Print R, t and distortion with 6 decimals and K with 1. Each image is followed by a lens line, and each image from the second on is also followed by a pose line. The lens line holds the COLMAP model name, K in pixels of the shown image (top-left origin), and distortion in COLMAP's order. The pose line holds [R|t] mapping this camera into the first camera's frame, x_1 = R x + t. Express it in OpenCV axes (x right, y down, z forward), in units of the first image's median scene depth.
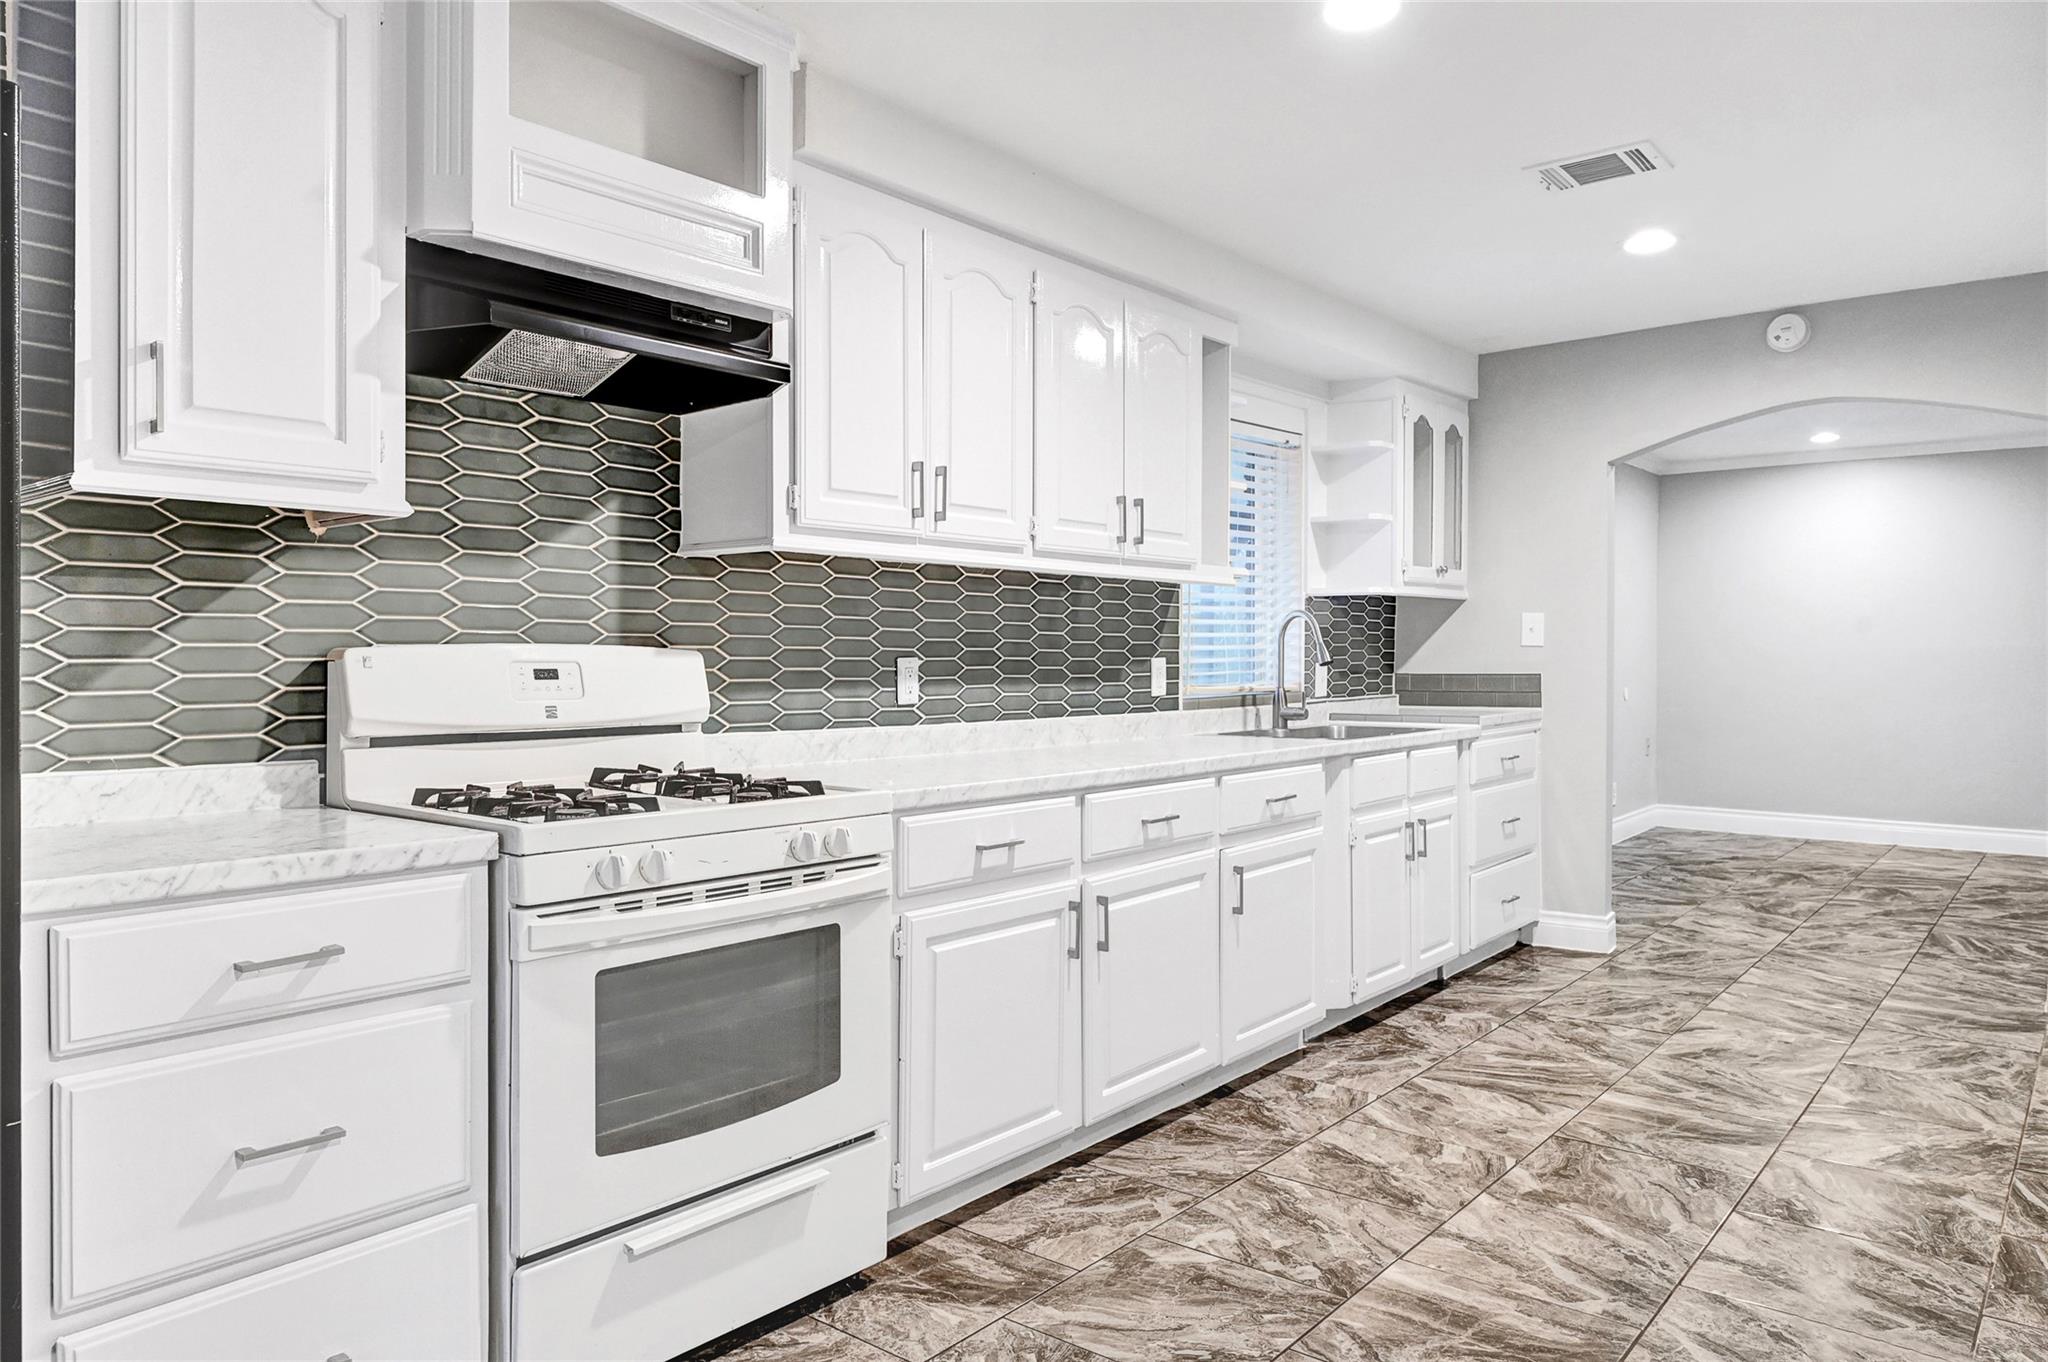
lens RADIAL K [[1370.6, 0, 1025.3], [0, 1370.6, 664.6], [0, 0, 1]] dist [-0.005410, -0.000847]
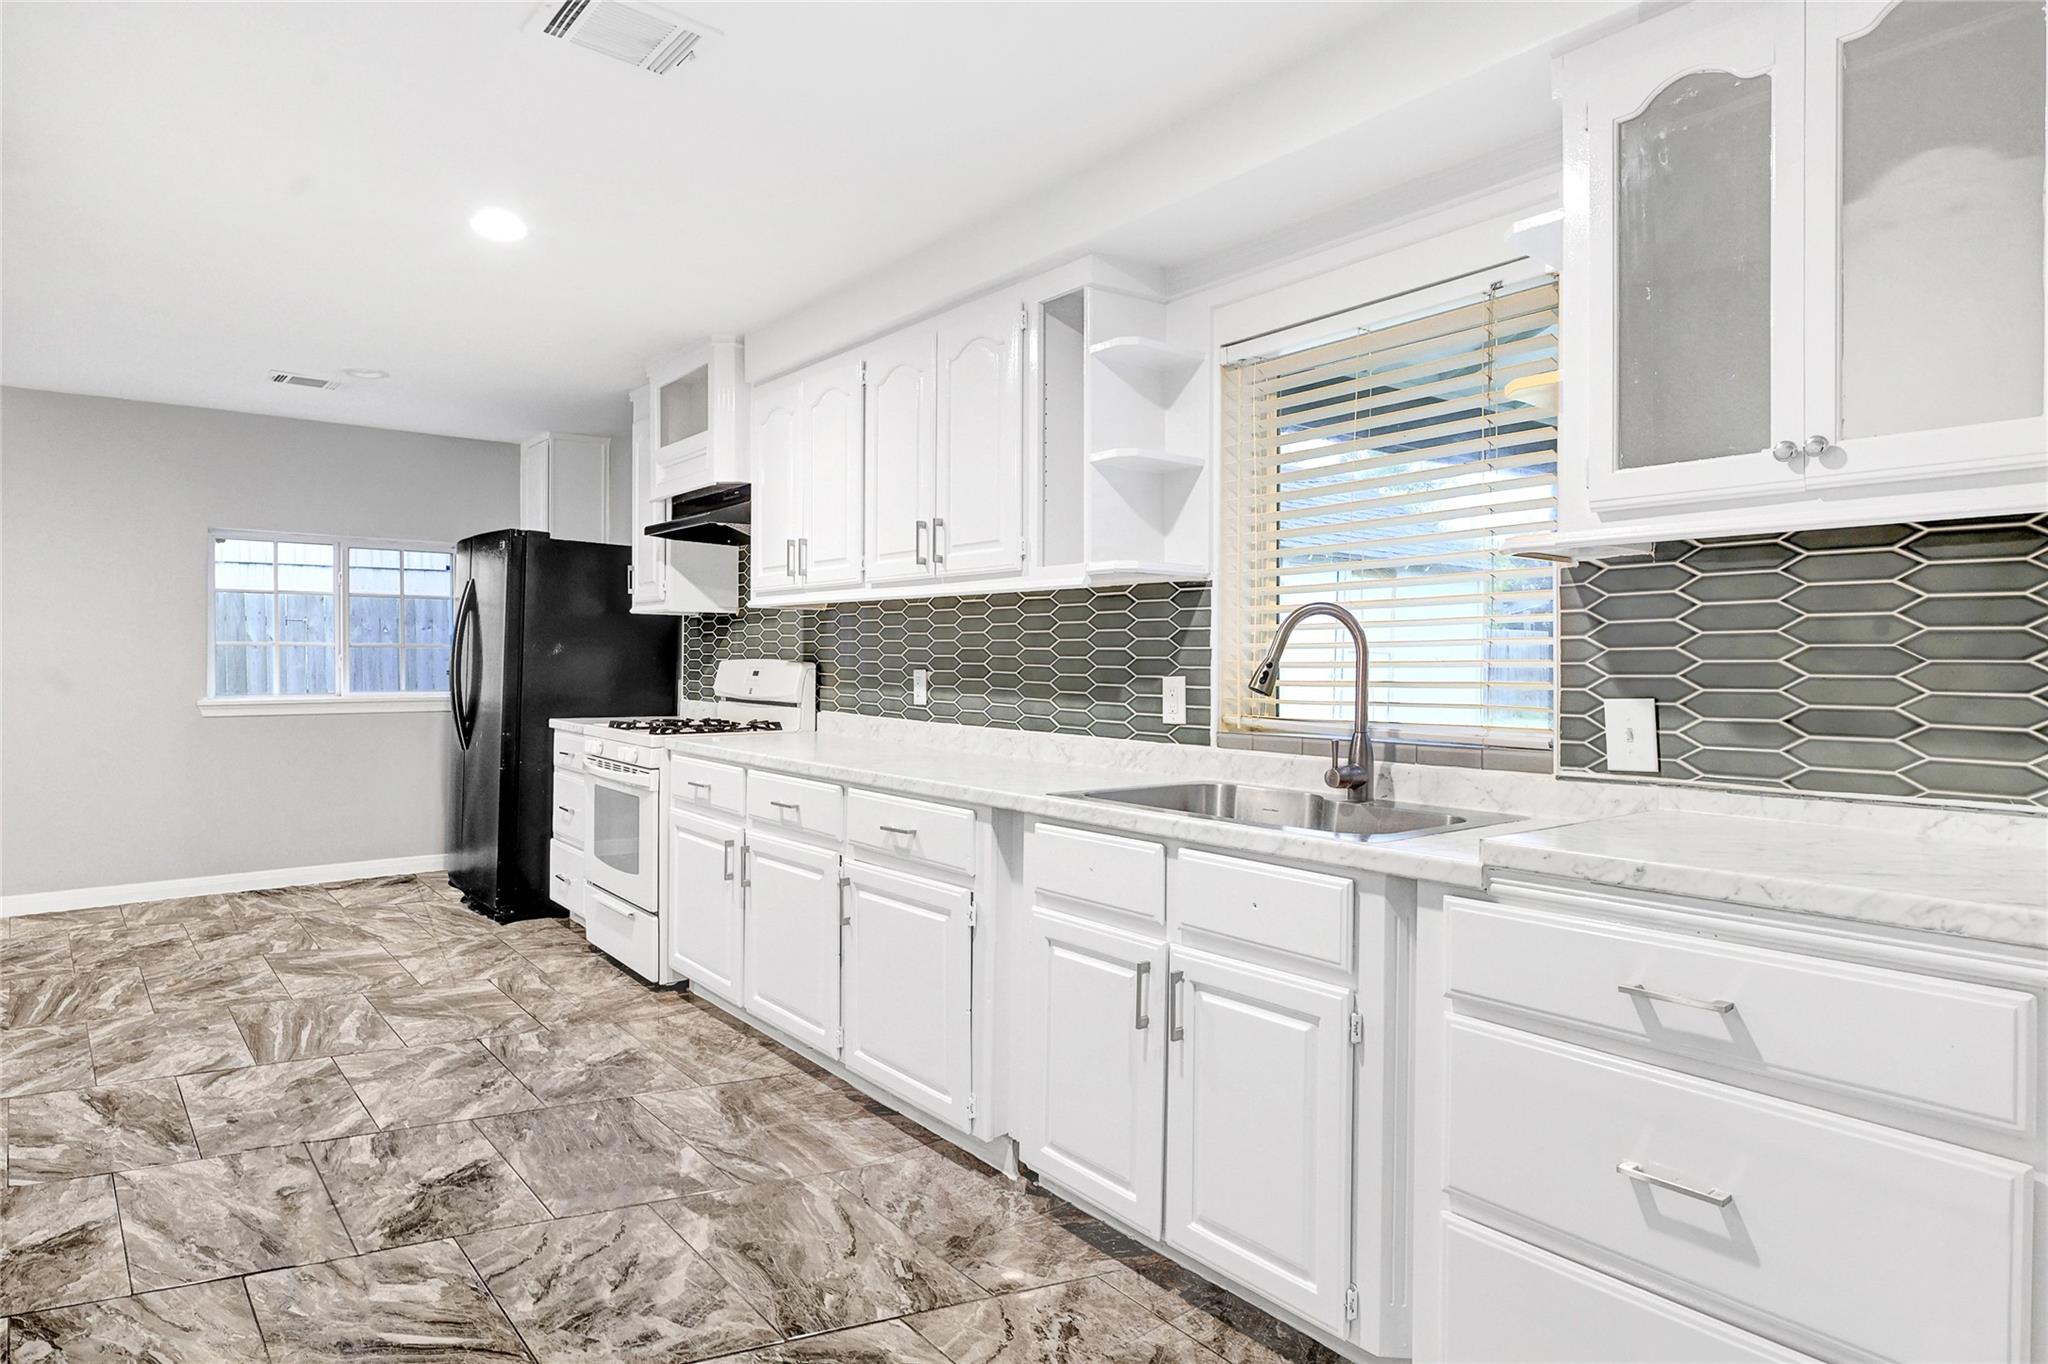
lens RADIAL K [[1114.0, 0, 1025.7], [0, 1114.0, 676.9], [0, 0, 1]] dist [0.003742, 0.000227]
pose [[-0.195511, 0.013949, -0.980602, 0.881498], [-0.015810, 0.999724, 0.017374, -0.017105], [0.980574, 0.018900, -0.195236, 1.213784]]
